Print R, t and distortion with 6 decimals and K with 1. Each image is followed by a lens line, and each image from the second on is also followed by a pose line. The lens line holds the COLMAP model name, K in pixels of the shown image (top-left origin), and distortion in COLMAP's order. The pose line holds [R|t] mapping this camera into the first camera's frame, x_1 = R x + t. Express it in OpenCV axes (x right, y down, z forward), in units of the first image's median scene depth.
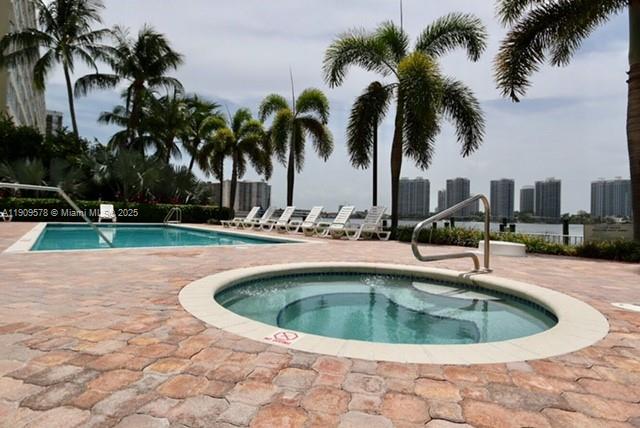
lens RADIAL K [[339.2, 0, 340.5], [0, 339.2, 207.8], [0, 0, 1]] dist [-0.005385, 0.000637]
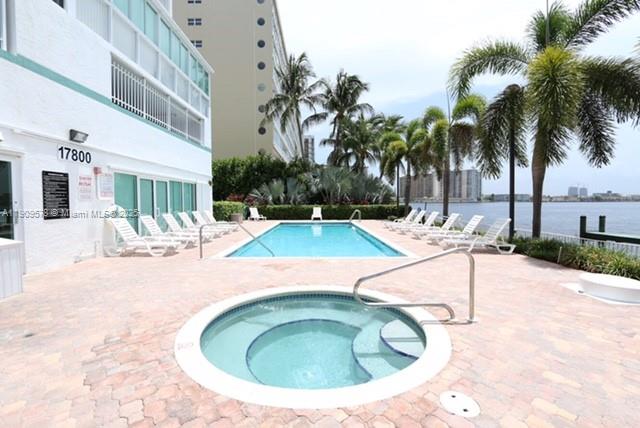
lens RADIAL K [[305.5, 0, 337.2], [0, 305.5, 209.2], [0, 0, 1]] dist [-0.025144, 0.000875]
pose [[0.800768, -0.000235, -0.598974, 0.130197], [0.027338, 0.998972, 0.036156, -0.038722], [0.598350, -0.045327, 0.799952, 0.007630]]
